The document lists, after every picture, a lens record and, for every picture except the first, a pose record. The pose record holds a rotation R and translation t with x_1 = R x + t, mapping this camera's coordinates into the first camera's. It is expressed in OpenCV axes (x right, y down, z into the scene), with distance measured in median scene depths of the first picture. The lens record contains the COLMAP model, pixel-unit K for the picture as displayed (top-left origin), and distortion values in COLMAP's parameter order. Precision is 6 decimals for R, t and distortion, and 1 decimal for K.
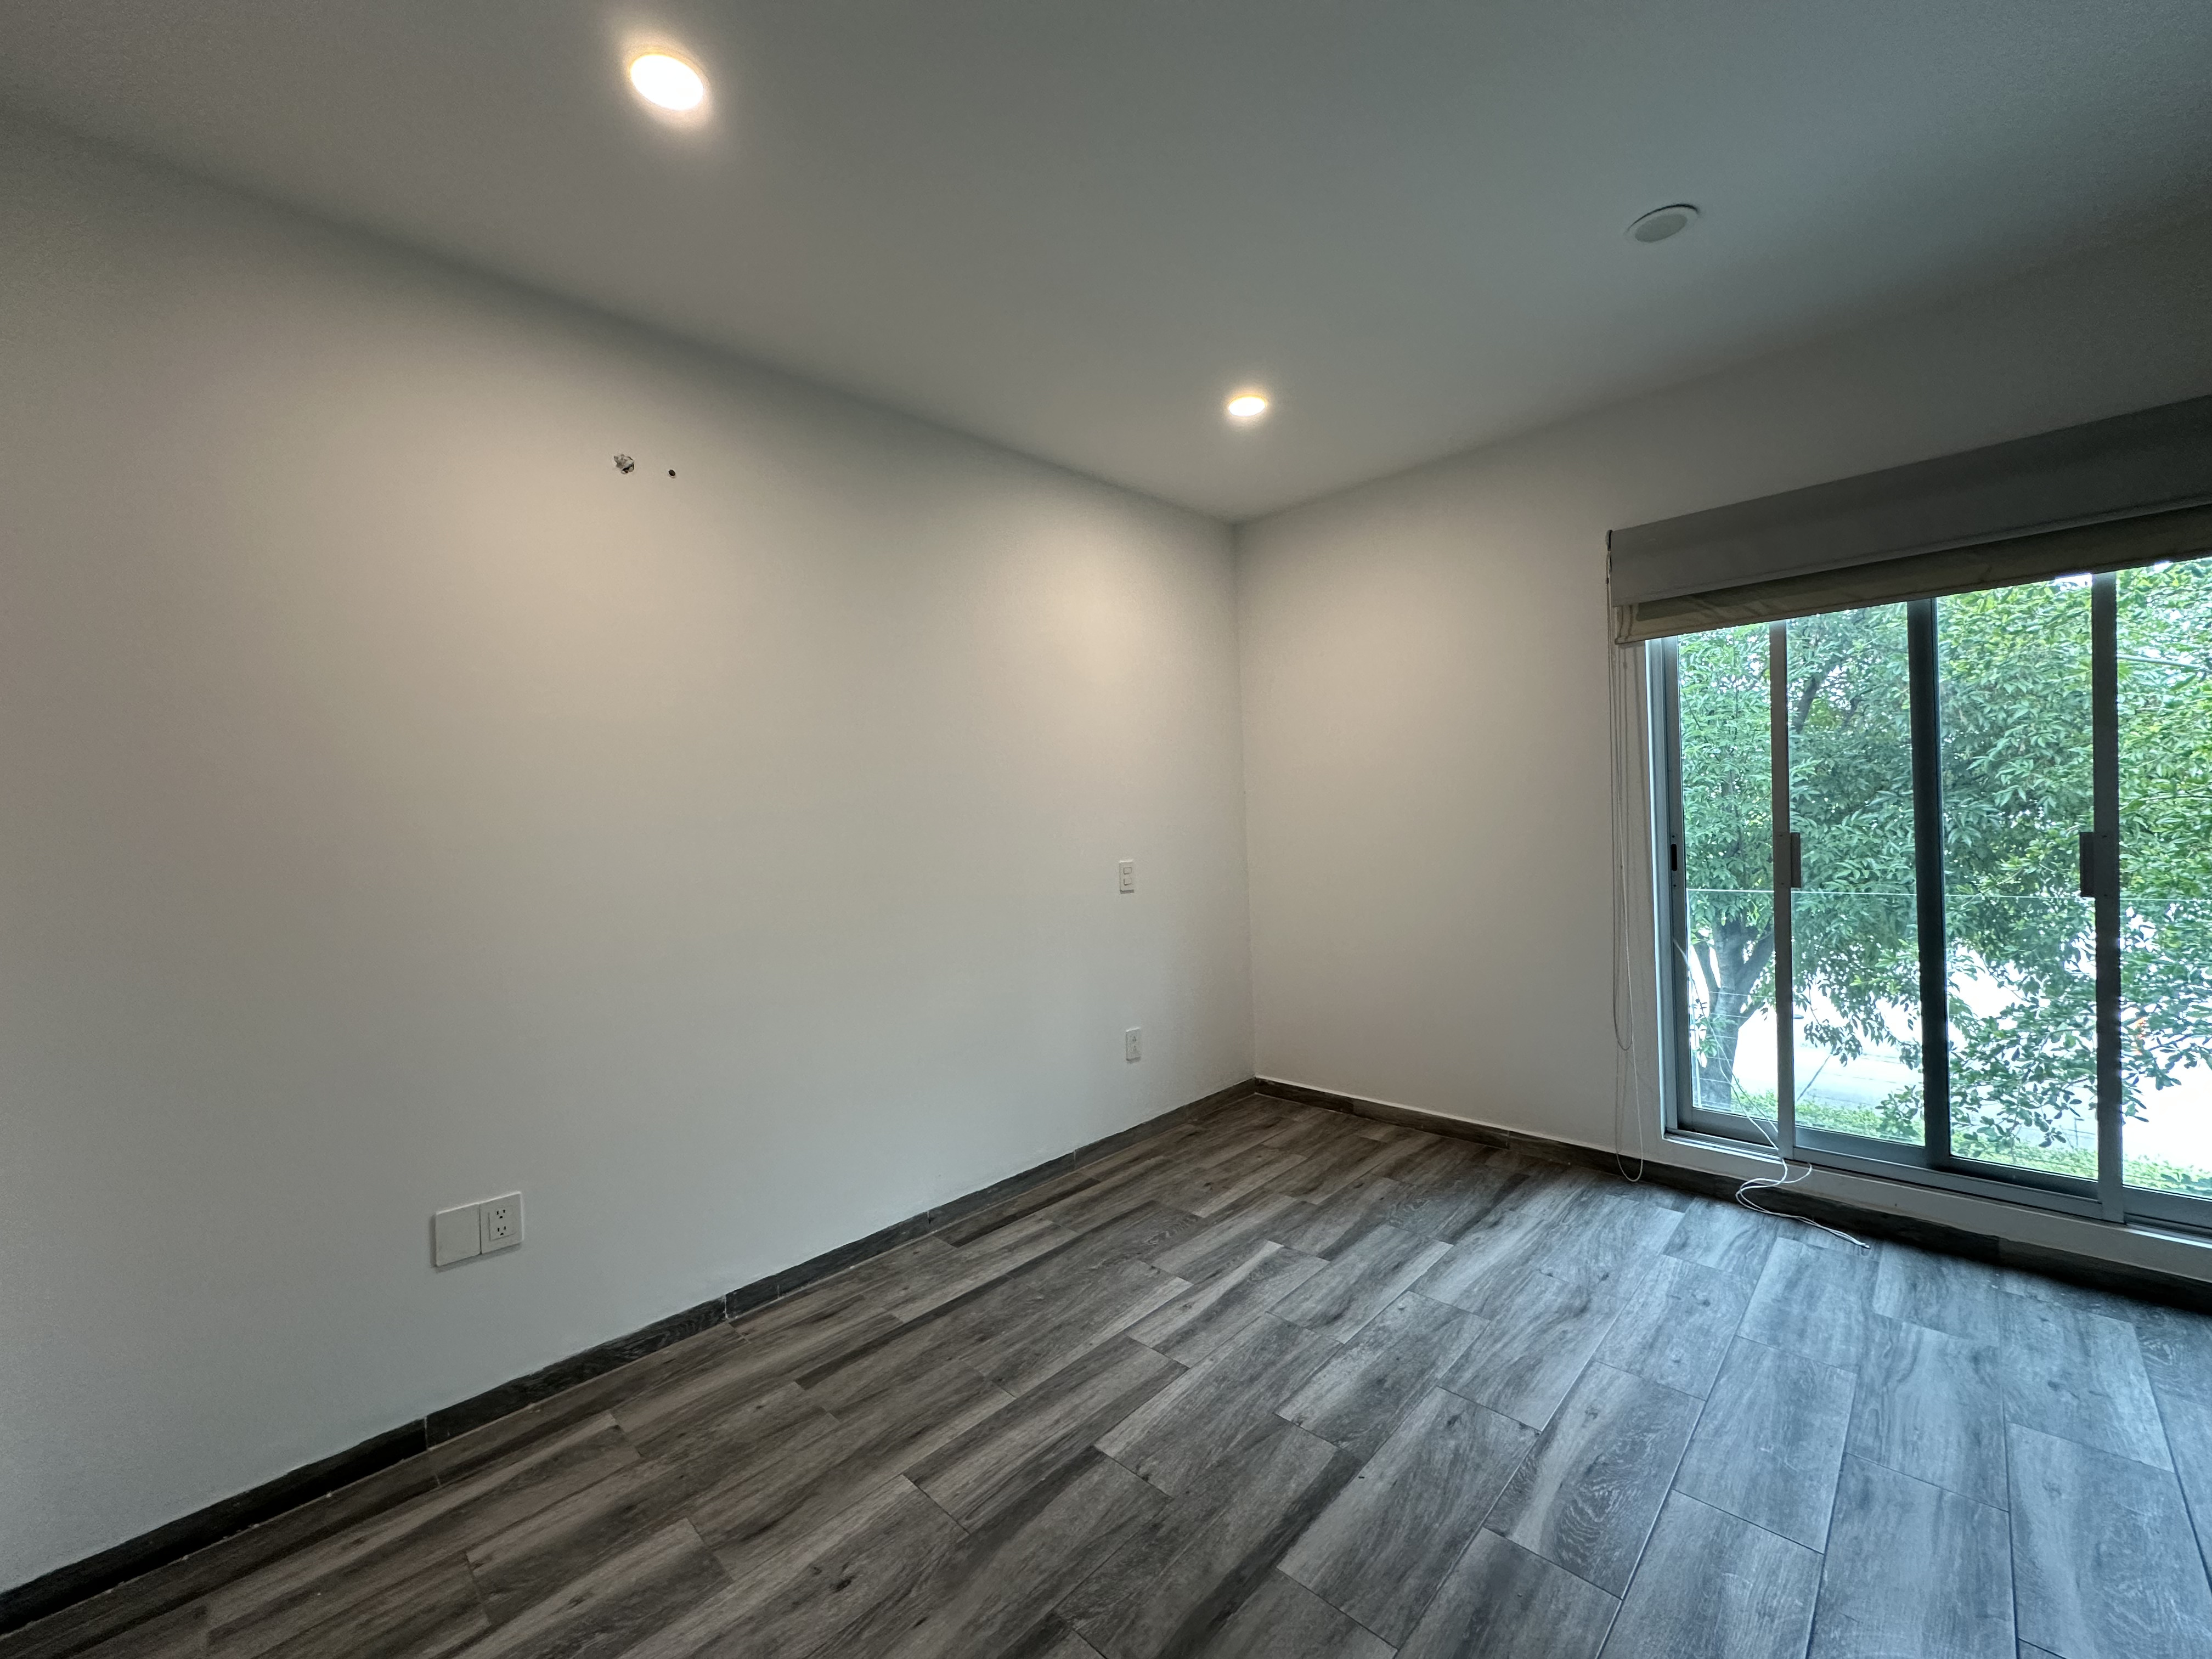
lens RADIAL K [[879.5, 0, 1106.8], [0, 879.5, 829.5], [0, 0, 1]] dist [-0.002151, 0.000445]
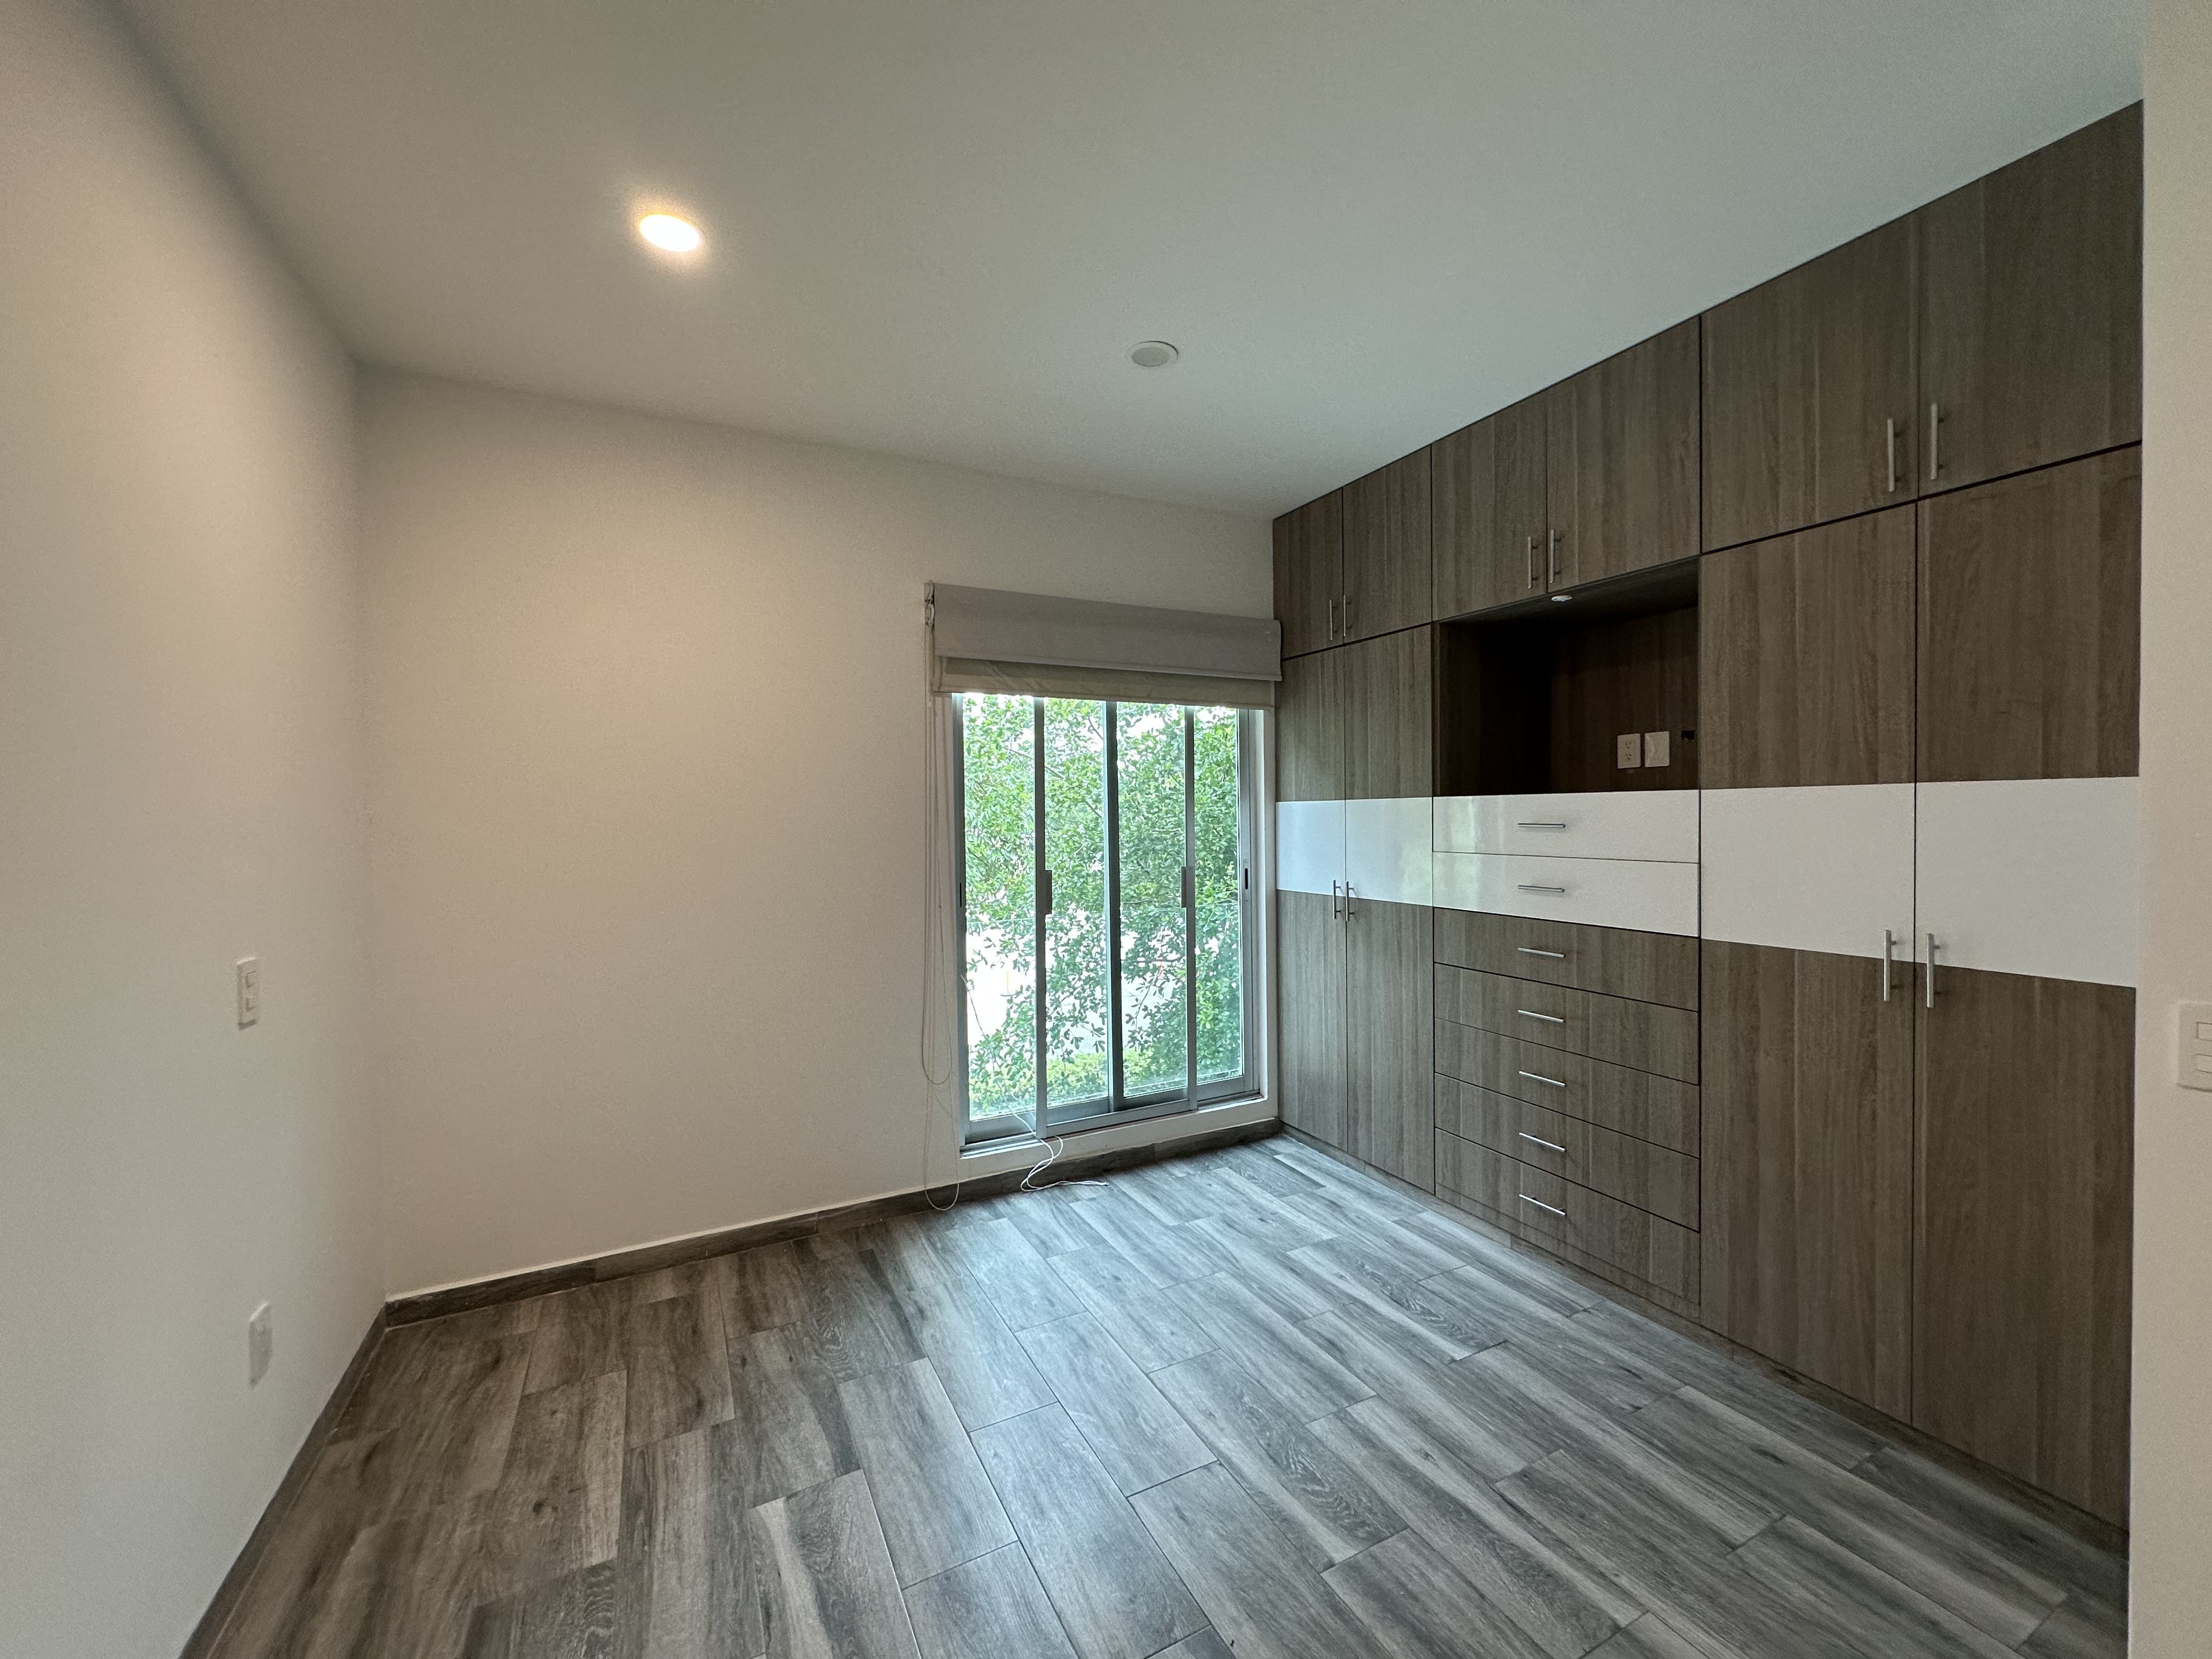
lens RADIAL K [[879.5, 0, 1106.8], [0, 879.5, 829.5], [0, 0, 1]] dist [-0.002151, 0.000445]
pose [[0.317536, 0.020392, 0.948027, -0.359740], [0.012339, 0.999595, -0.025634, -0.020963], [-0.948166, 0.019838, 0.317156, 0.518129]]
